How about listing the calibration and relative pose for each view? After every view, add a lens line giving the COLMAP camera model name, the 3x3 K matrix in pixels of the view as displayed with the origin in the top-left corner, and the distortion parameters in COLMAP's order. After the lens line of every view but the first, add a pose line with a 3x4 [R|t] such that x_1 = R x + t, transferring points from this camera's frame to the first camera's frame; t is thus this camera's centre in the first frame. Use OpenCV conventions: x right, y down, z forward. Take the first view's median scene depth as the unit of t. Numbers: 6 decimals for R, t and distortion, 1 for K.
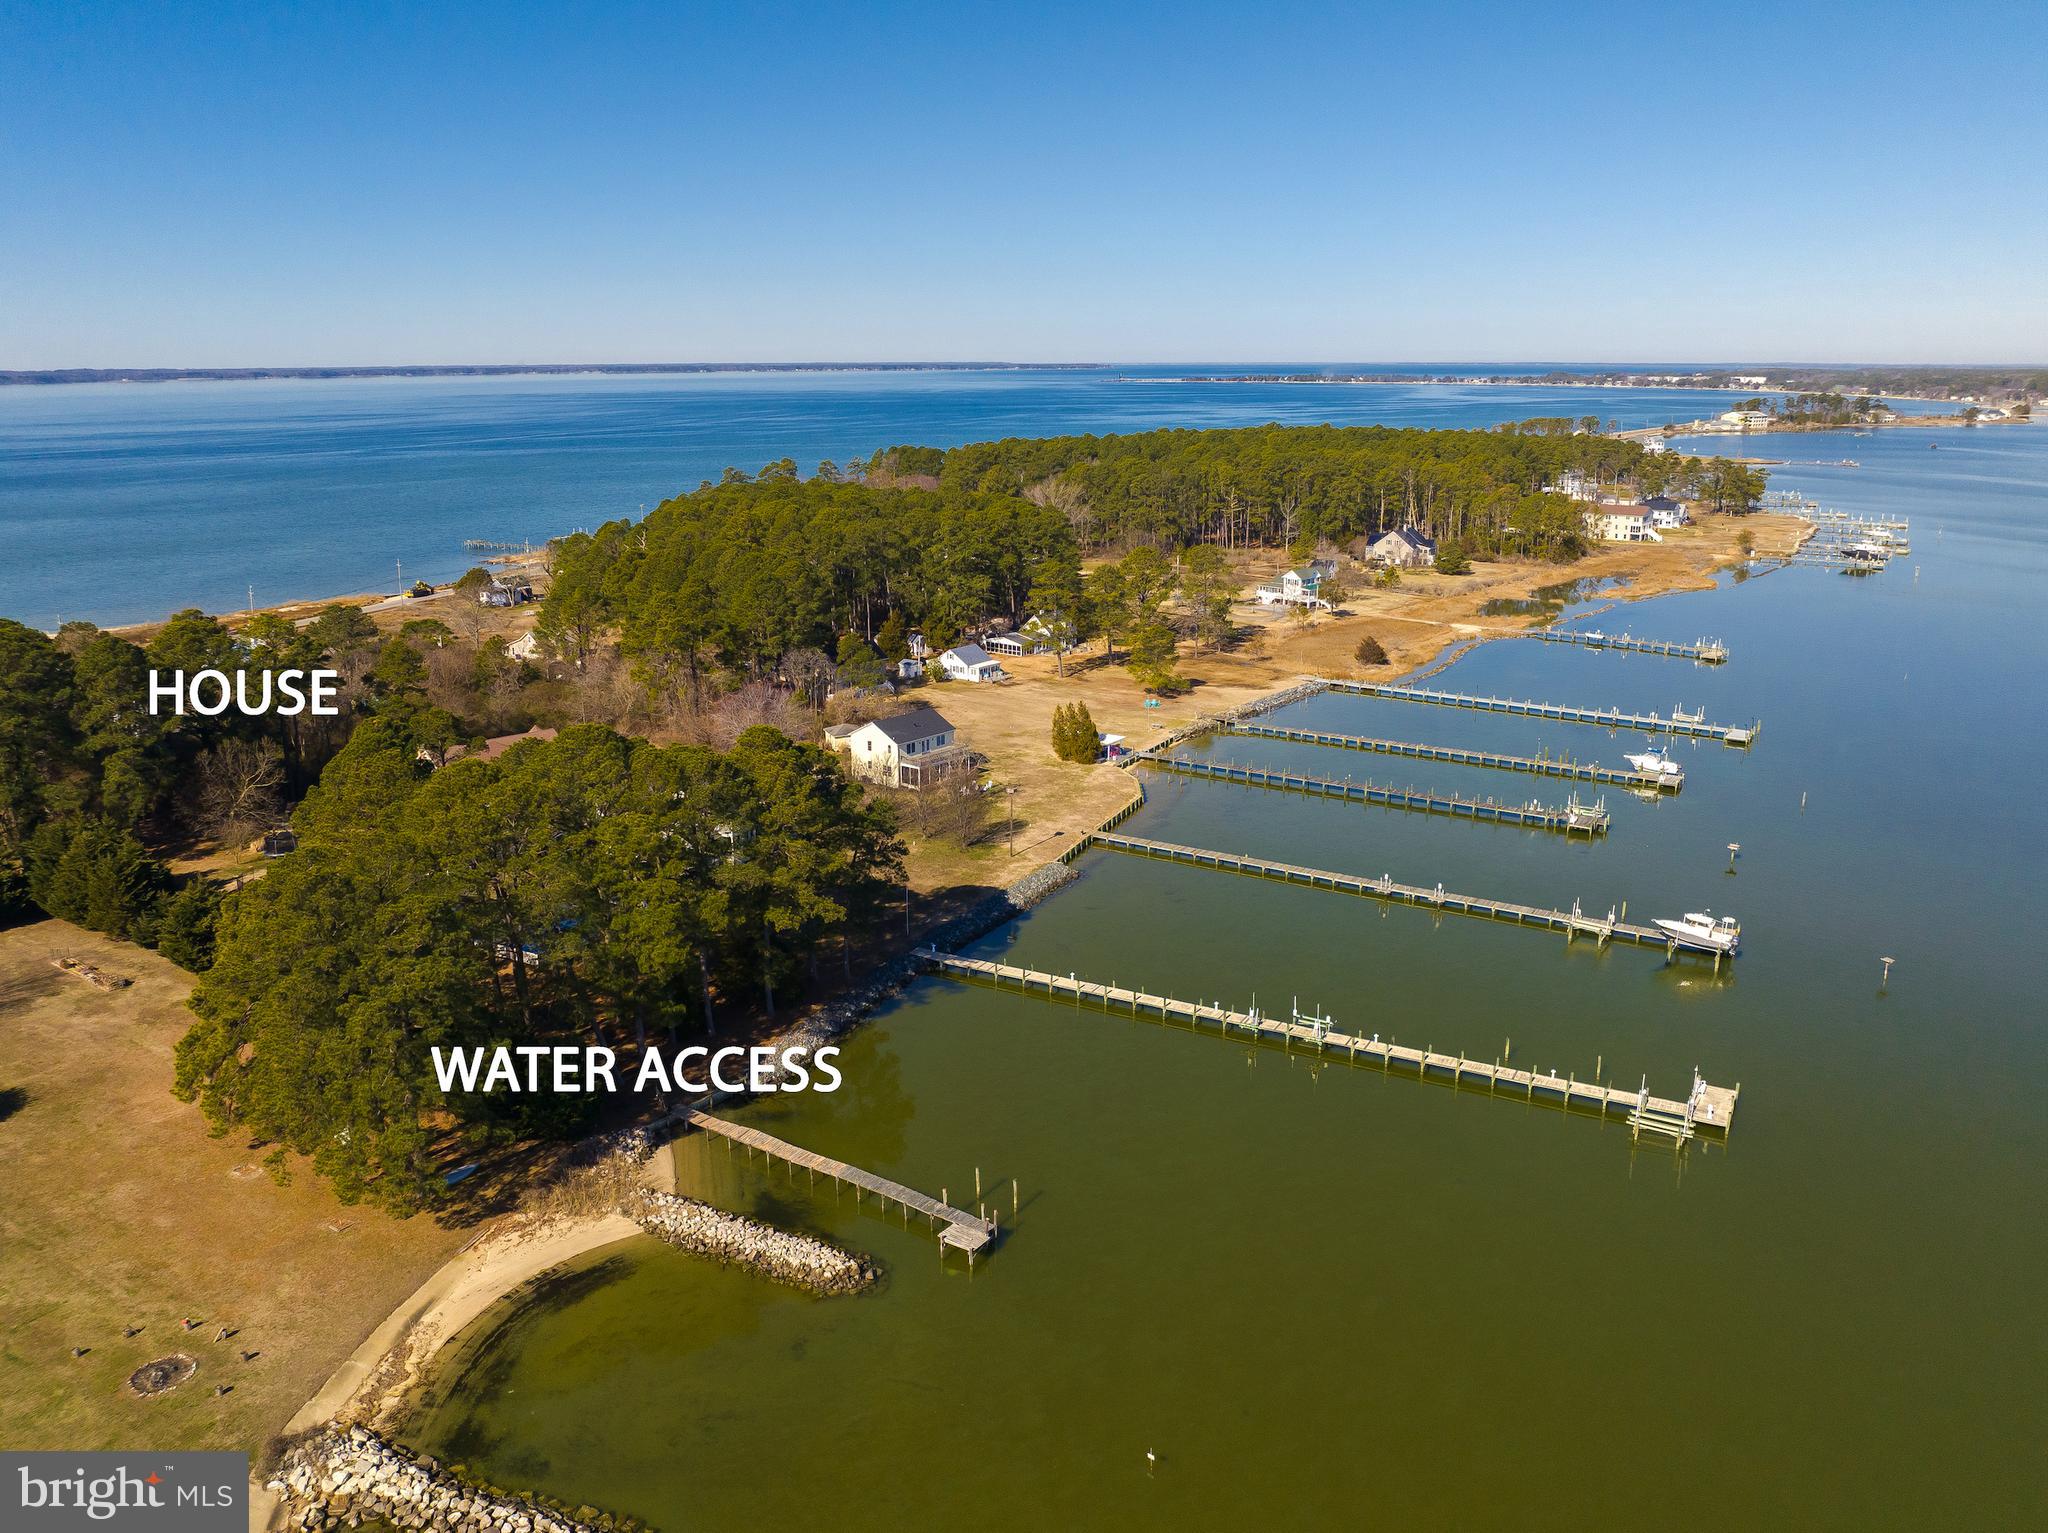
lens RADIAL K [[1507.1, 0, 1024.0], [0, 1507.1, 766.5], [0, 0, 1]] dist [-0.024437, -0.003945]
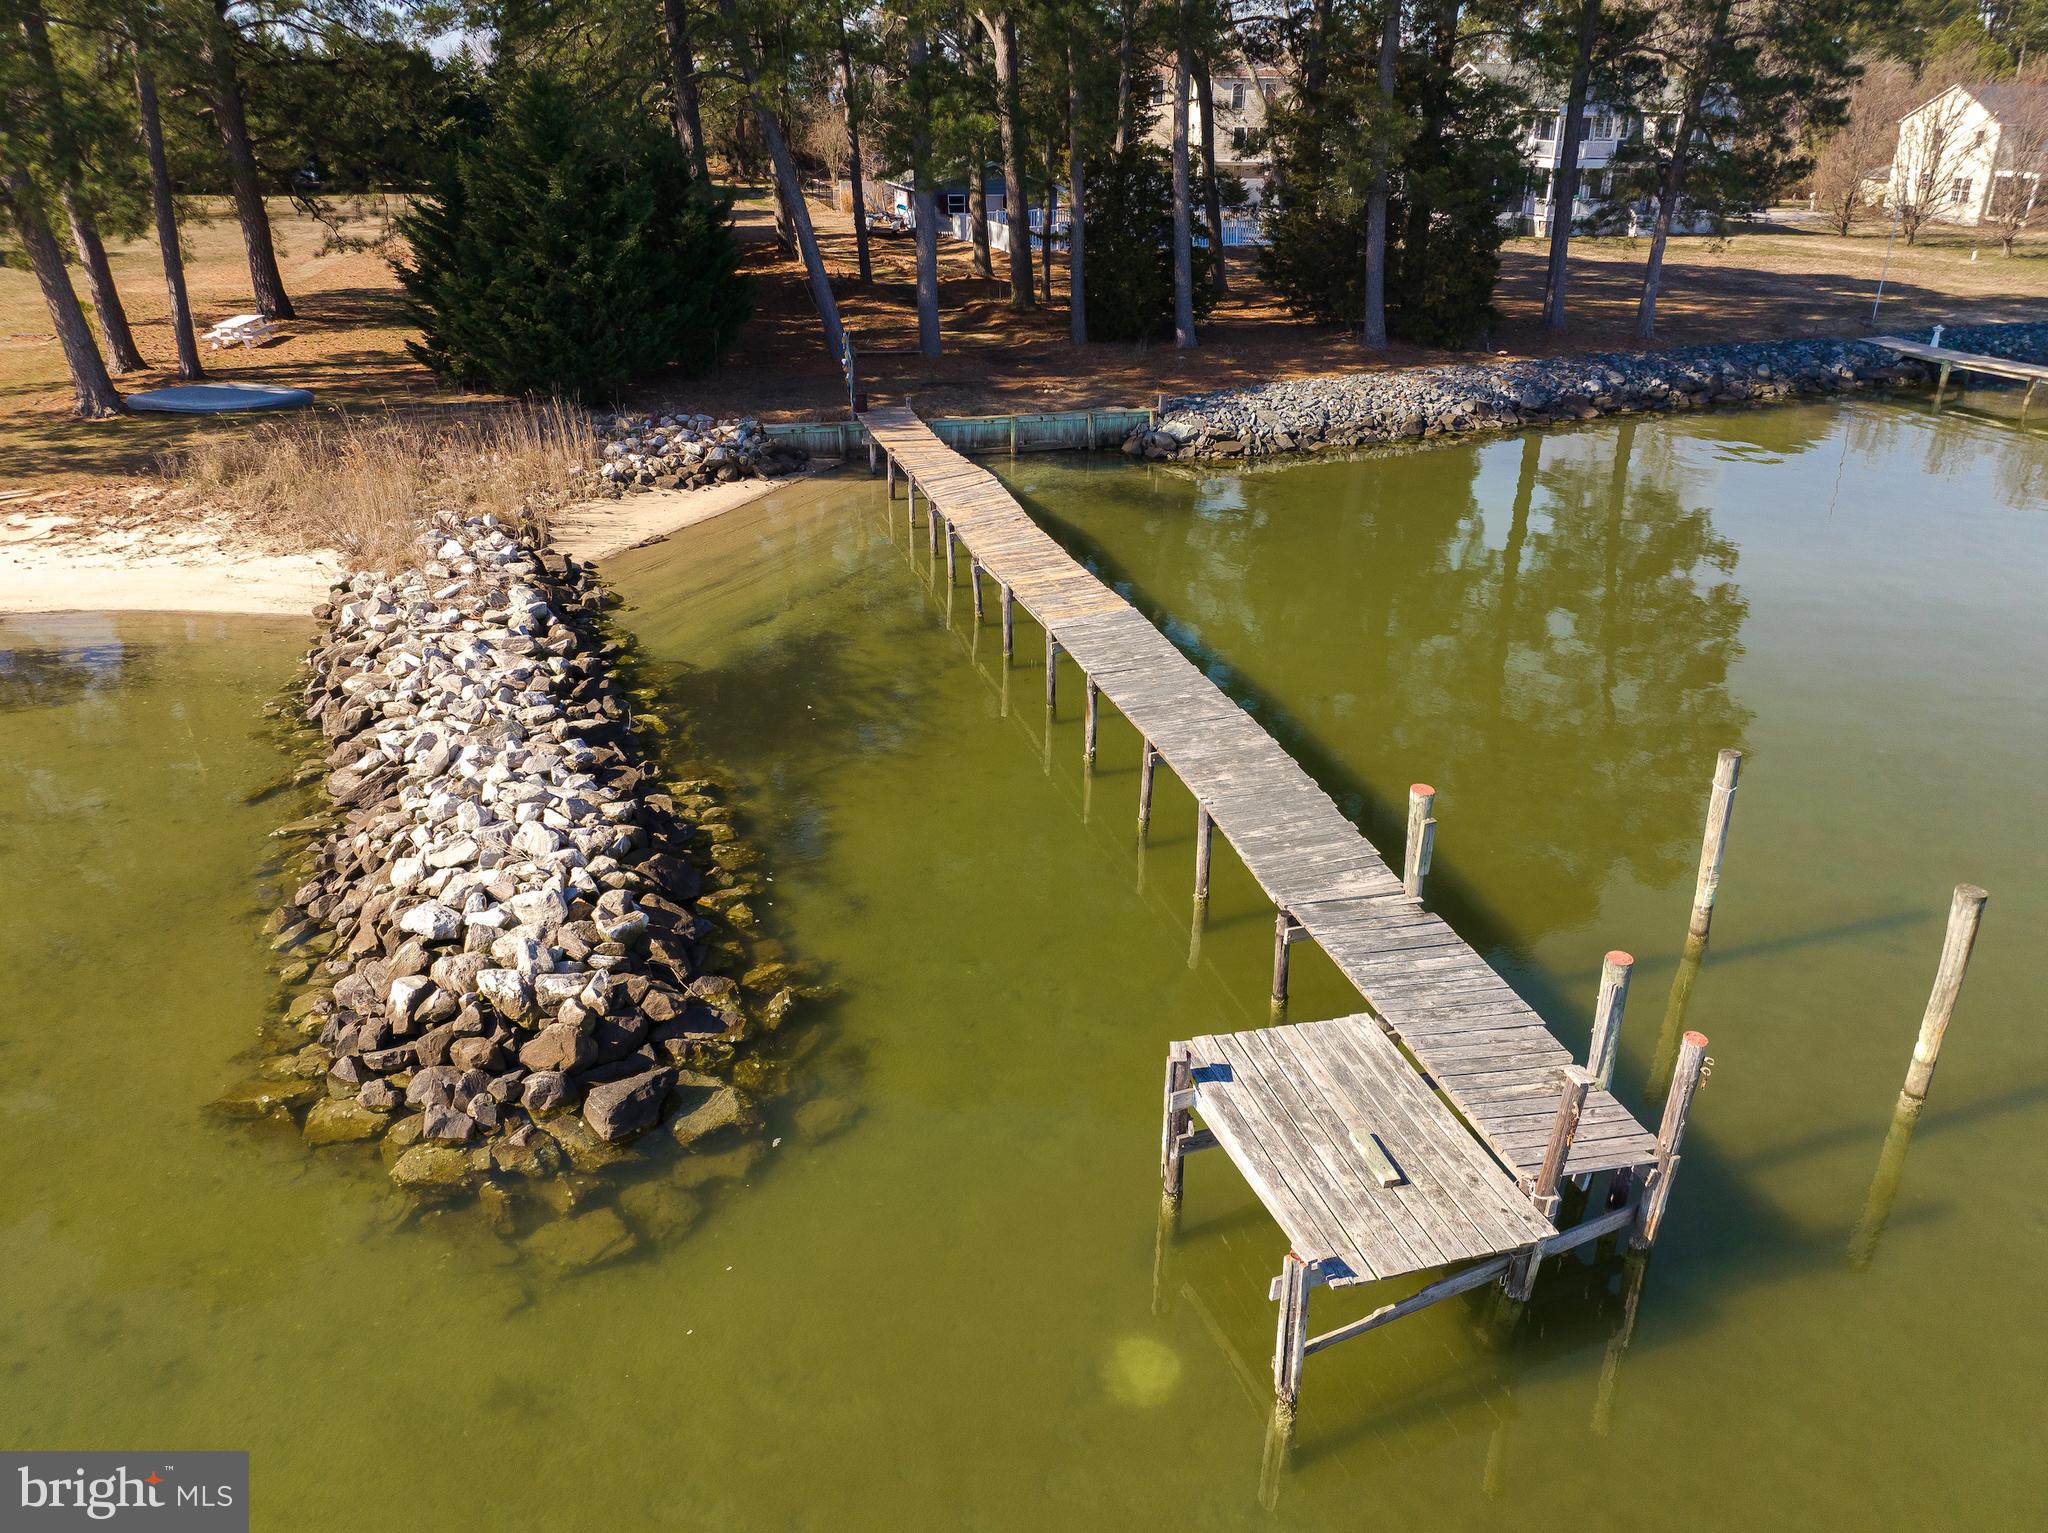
lens RADIAL K [[1507.1, 0, 1024.0], [0, 1507.1, 766.5], [0, 0, 1]] dist [-0.024437, -0.003945]
pose [[0.772910, 0.273750, -0.572425, 0.000483], [-0.170010, 0.958506, 0.228830, 0.137772], [0.611315, -0.079547, 0.787379, 0.470373]]
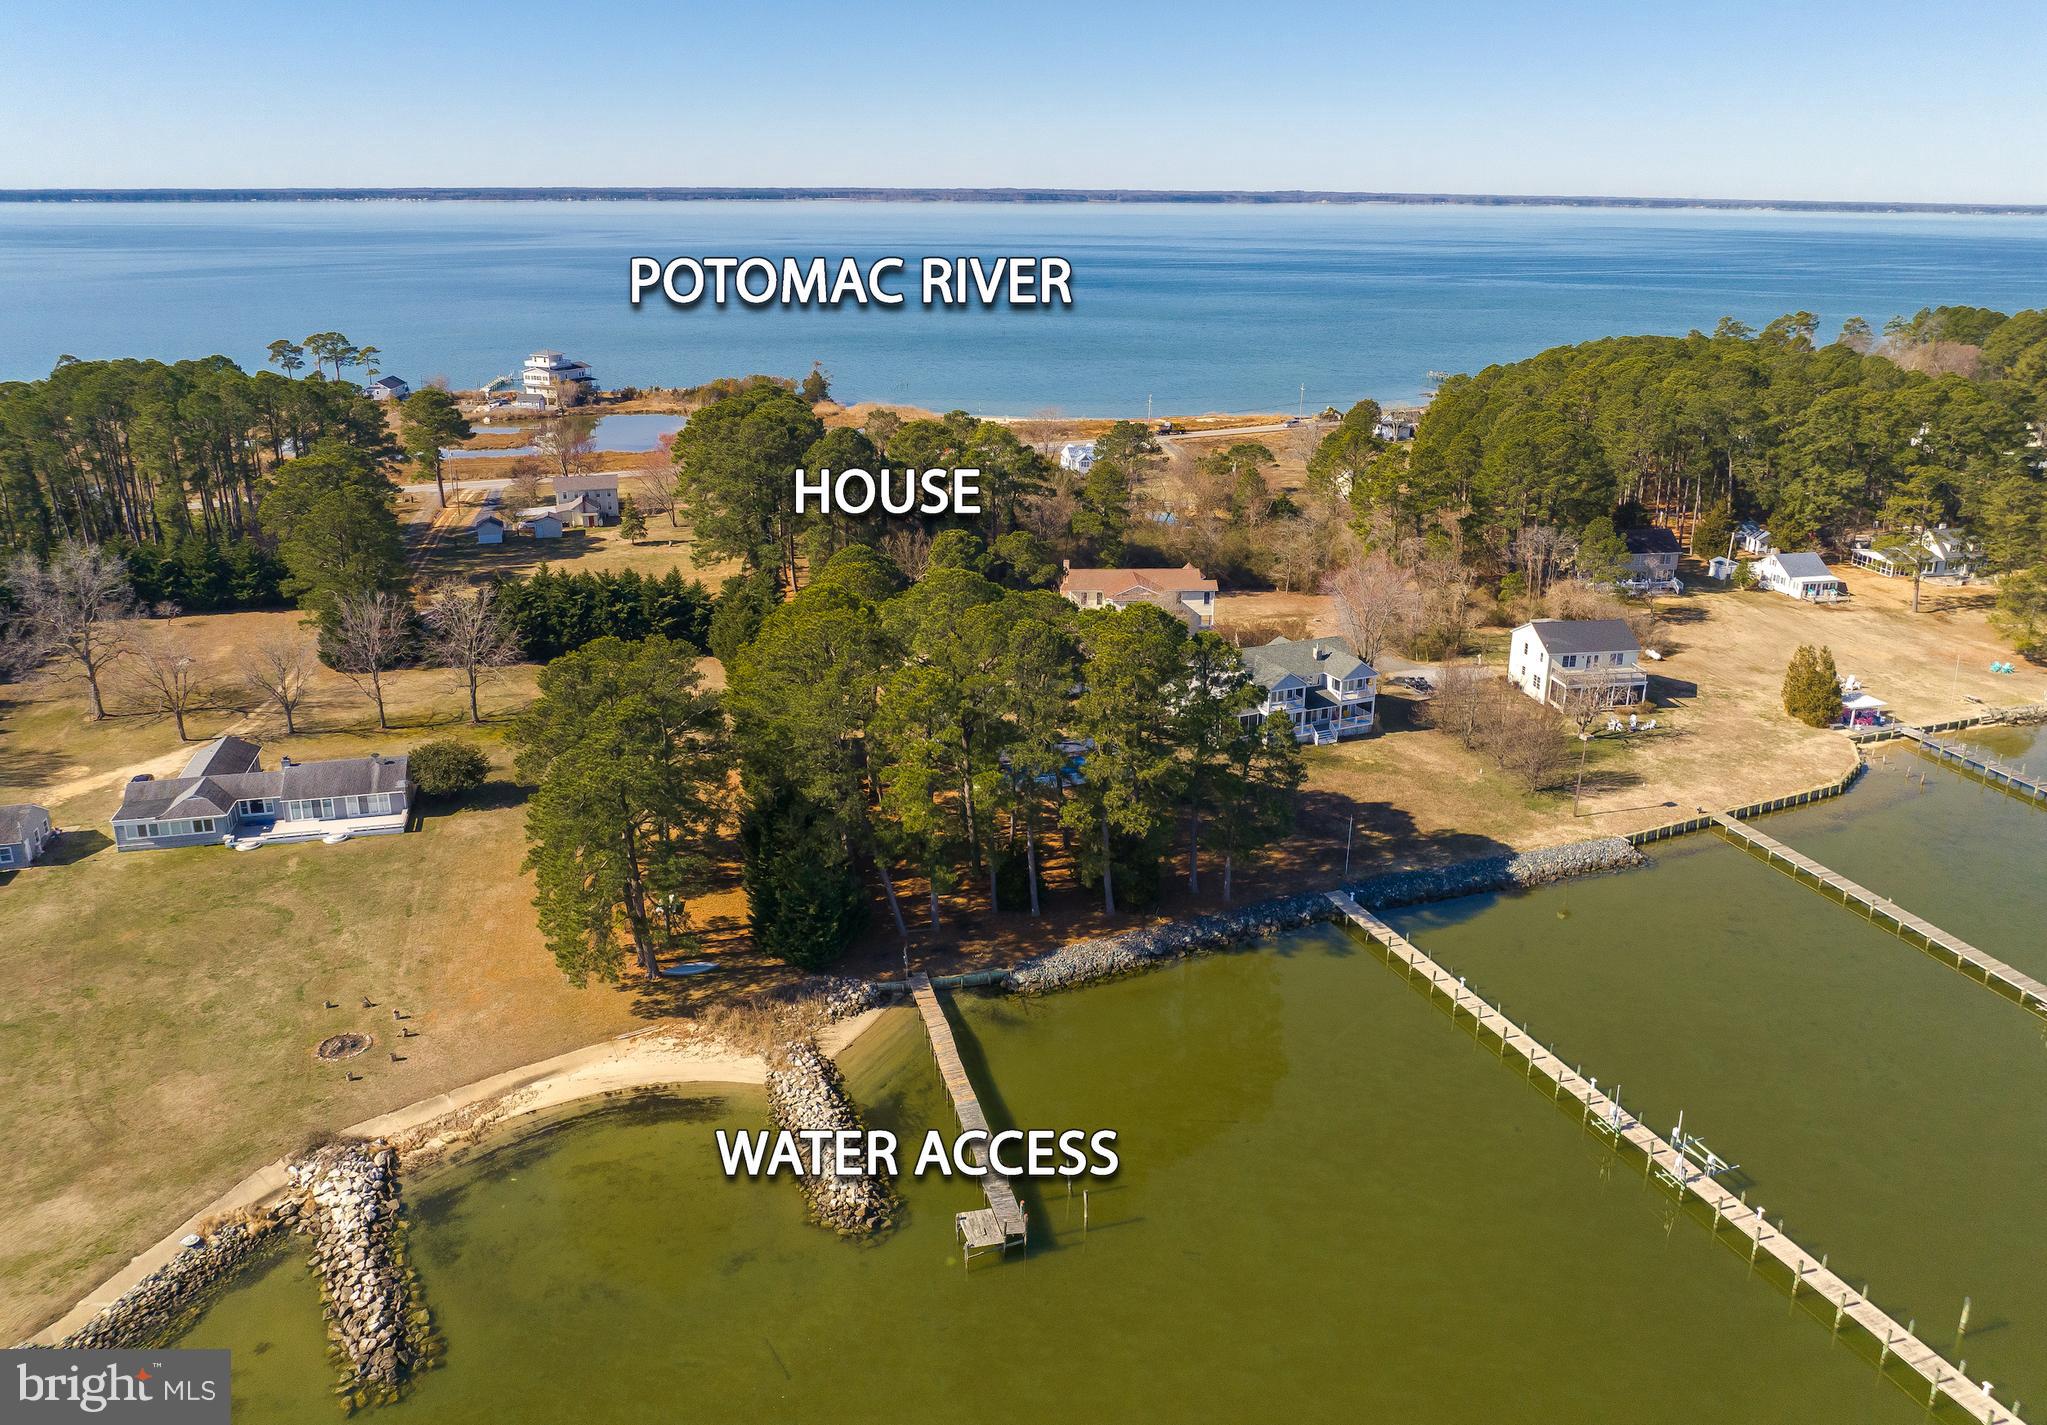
lens RADIAL K [[1493.2, 0, 1058.2], [0, 1493.2, 683.0], [0, 0, 1]] dist [-0.037220, 0.001755]
pose [[0.771553, 0.210851, -0.600207, 0.231000], [-0.176891, 0.977375, 0.115960, -0.051395], [0.611078, 0.016702, 0.791395, 0.185277]]
